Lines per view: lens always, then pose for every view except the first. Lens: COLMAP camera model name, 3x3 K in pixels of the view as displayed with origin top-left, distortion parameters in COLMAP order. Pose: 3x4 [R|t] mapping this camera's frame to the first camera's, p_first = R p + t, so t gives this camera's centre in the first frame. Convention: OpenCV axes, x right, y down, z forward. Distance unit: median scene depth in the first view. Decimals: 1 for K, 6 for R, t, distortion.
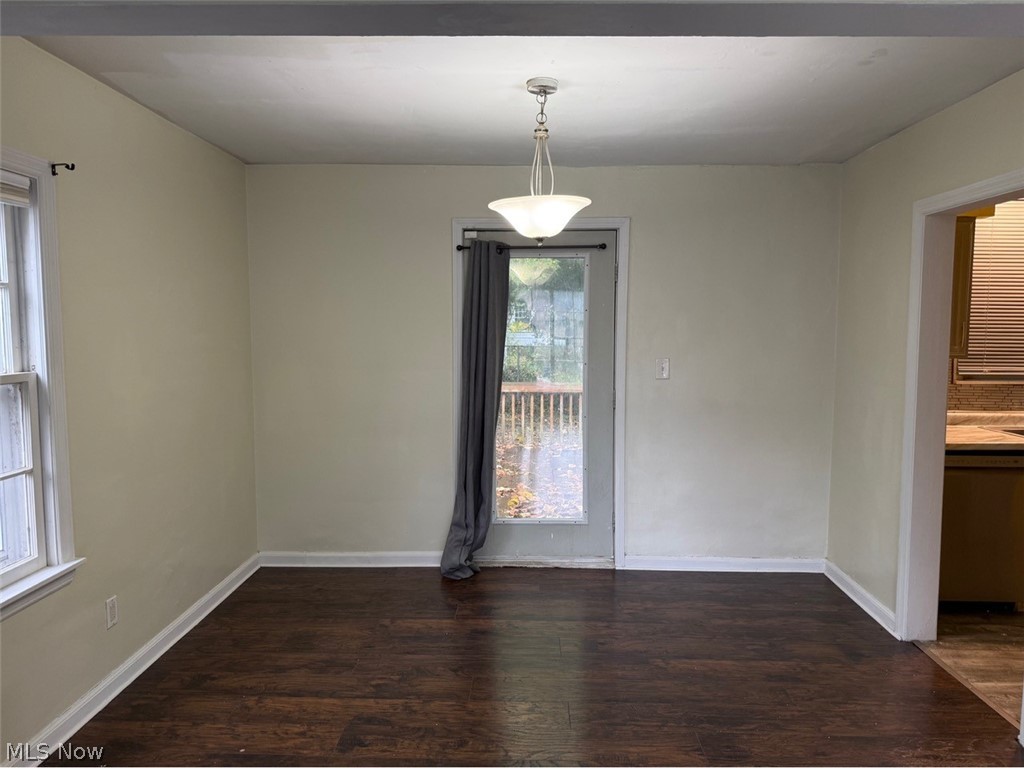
lens RADIAL K [[720.9, 0, 514.2], [0, 720.9, 385.5], [0, 0, 1]] dist [0.004029, 0.000327]
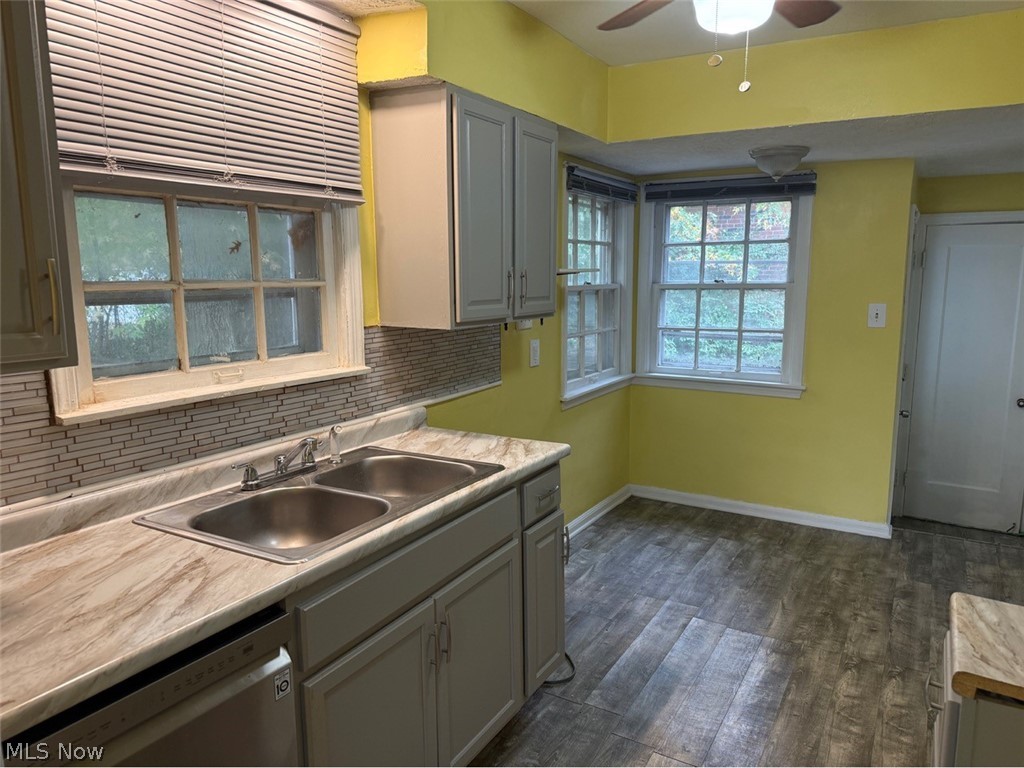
lens RADIAL K [[720.9, 0, 521.9], [0, 720.9, 383.7], [0, 0, 1]] dist [0.004029, 0.000327]
pose [[0.470198, -0.139890, 0.871404, 0.397381], [0.068224, 0.990165, 0.122142, -0.053975], [-0.879920, 0.002020, 0.475118, 0.607796]]
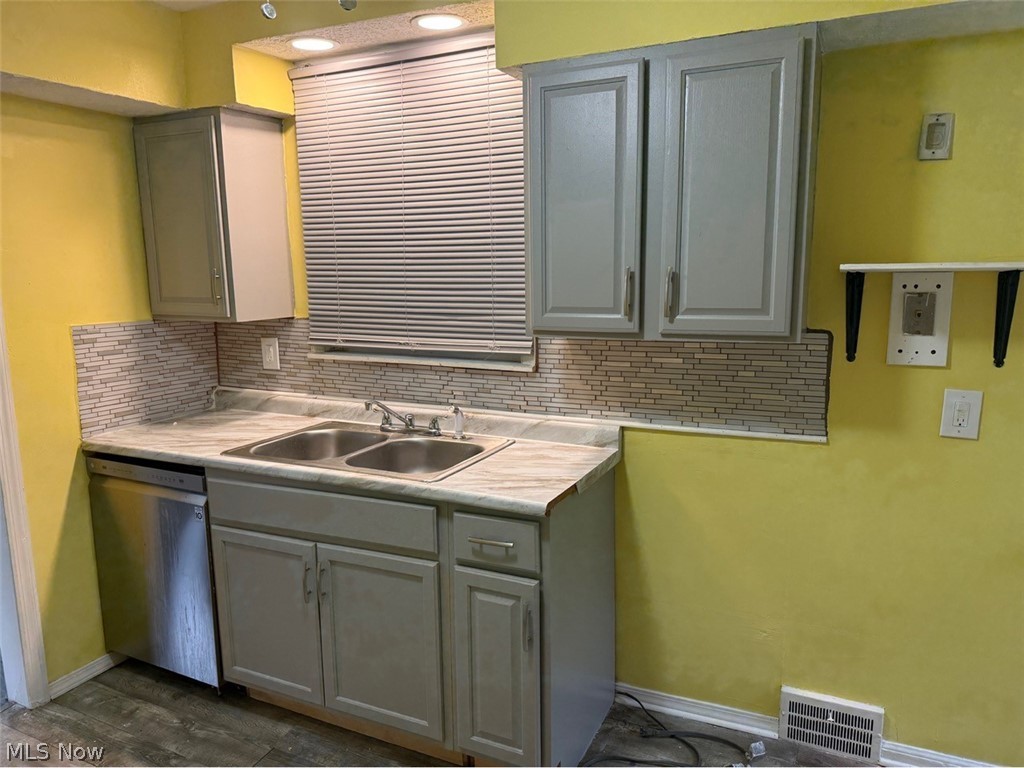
lens RADIAL K [[720.9, 0, 516.7], [0, 720.9, 384.0], [0, 0, 1]] dist [0.004029, 0.000327]
pose [[0.914715, 0.050793, -0.400894, 1.070997], [-0.014514, 0.995558, 0.093021, -0.044418], [0.403838, -0.079269, 0.911390, 0.449890]]
